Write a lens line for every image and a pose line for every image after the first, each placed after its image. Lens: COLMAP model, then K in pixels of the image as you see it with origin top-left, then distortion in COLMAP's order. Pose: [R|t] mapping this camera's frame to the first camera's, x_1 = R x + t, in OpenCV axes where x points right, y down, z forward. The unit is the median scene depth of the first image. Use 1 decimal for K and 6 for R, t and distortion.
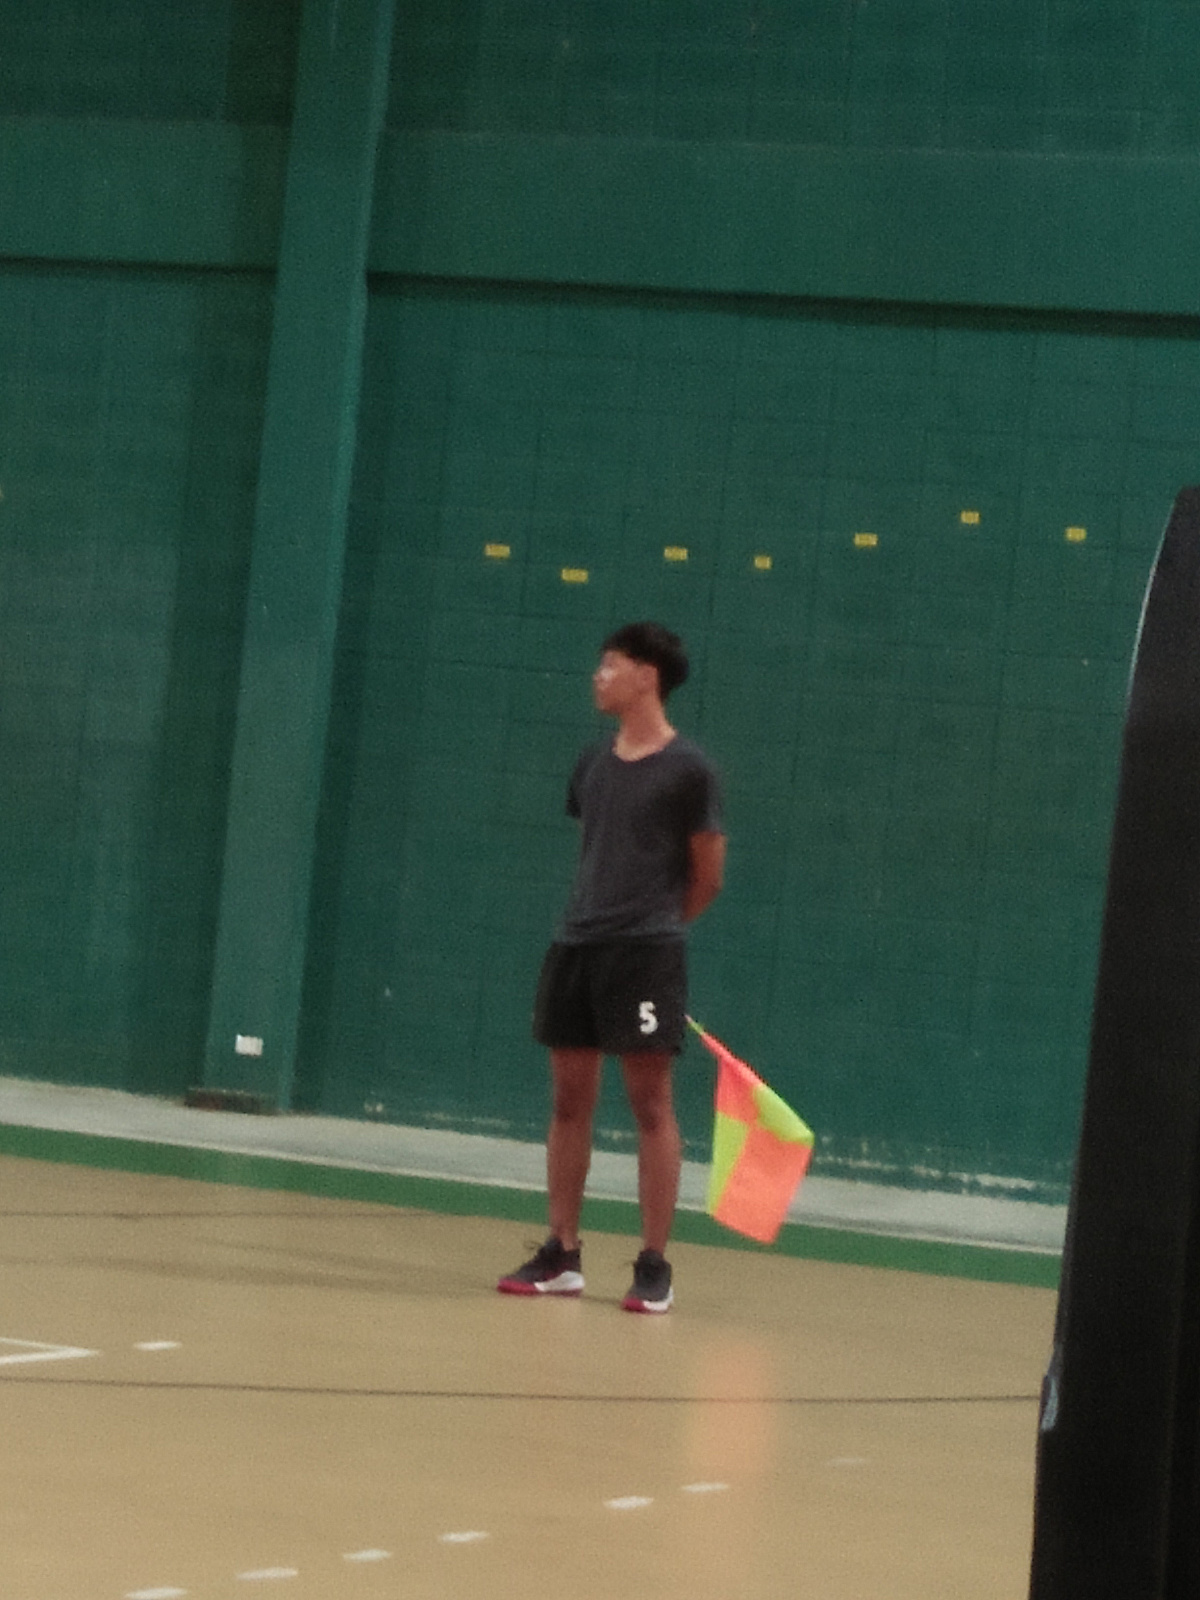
lens RADIAL K [[1280.1, 0, 600.0], [0, 1280.1, 800.0], [0, 0, 1]] dist [0.091149, -0.120465]
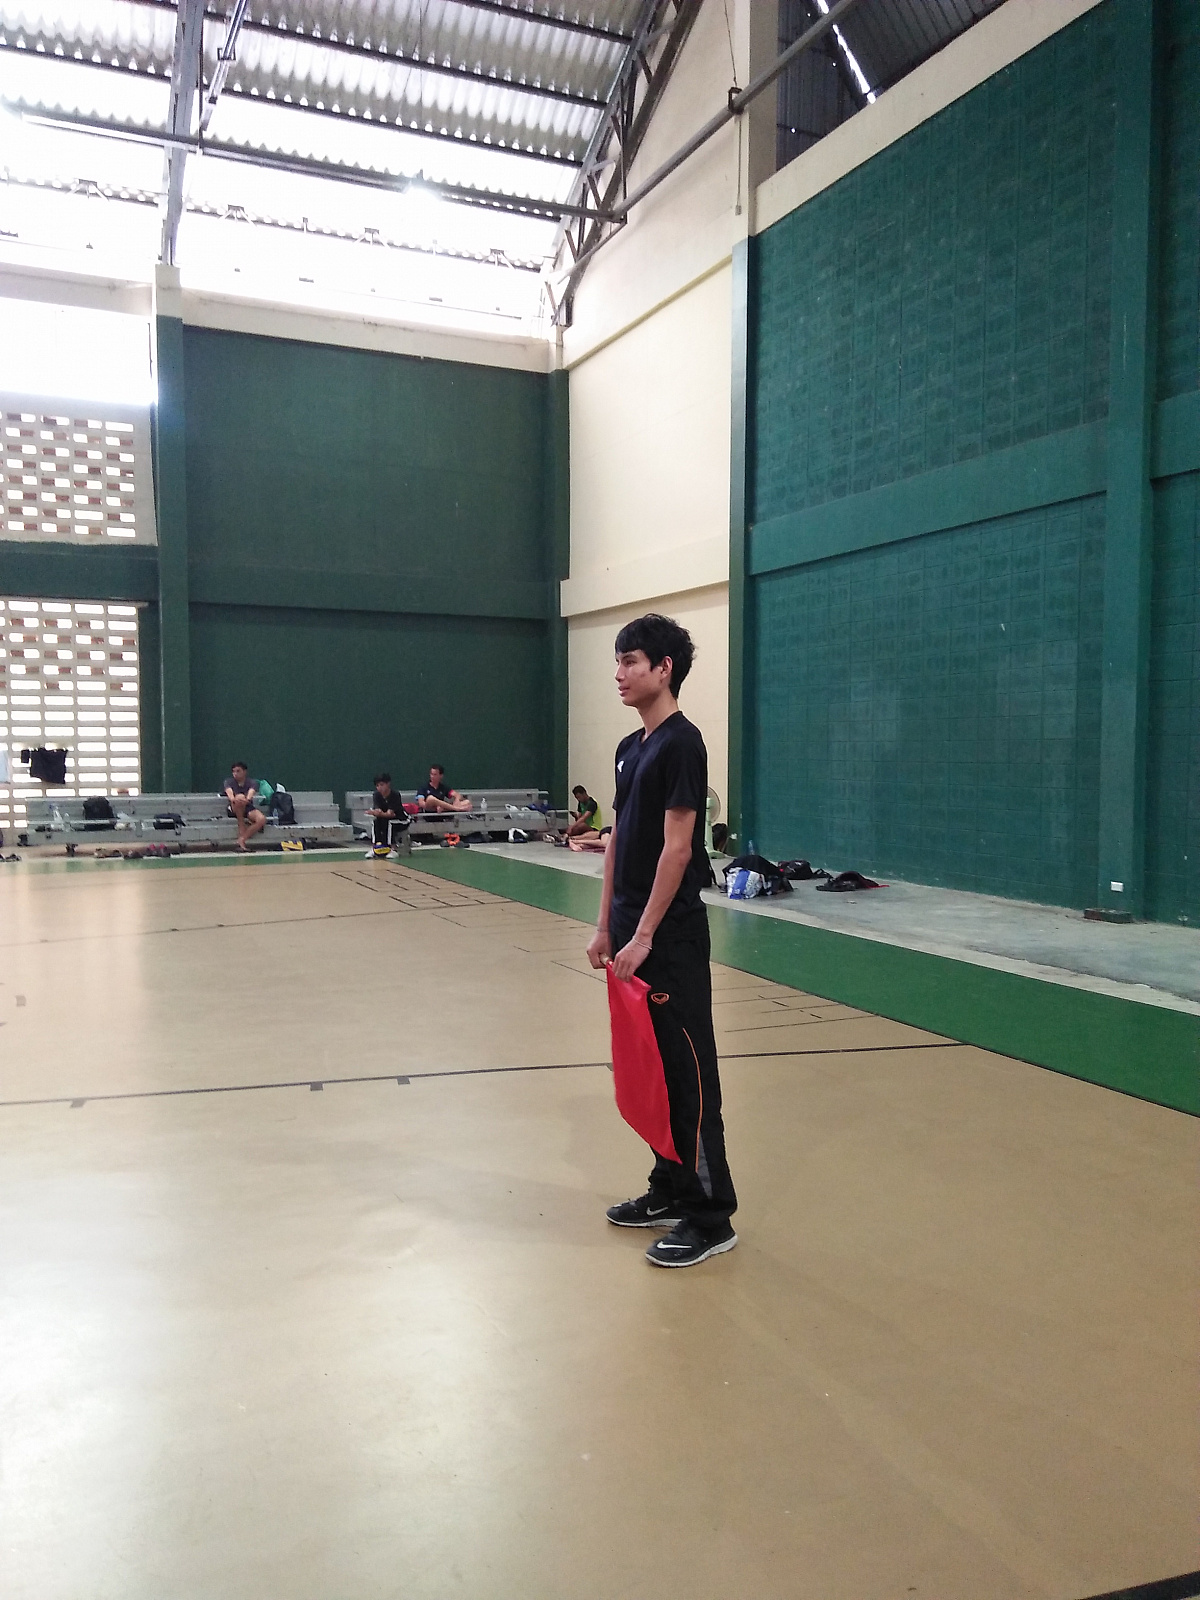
lens RADIAL K [[1280.1, 0, 600.0], [0, 1280.1, 800.0], [0, 0, 1]] dist [0.091149, -0.120465]
pose [[0.502551, -0.048220, -0.863202, 1.037486], [0.043431, 0.998591, -0.030498, 0.085271], [0.863456, -0.022163, 0.503938, -0.666570]]
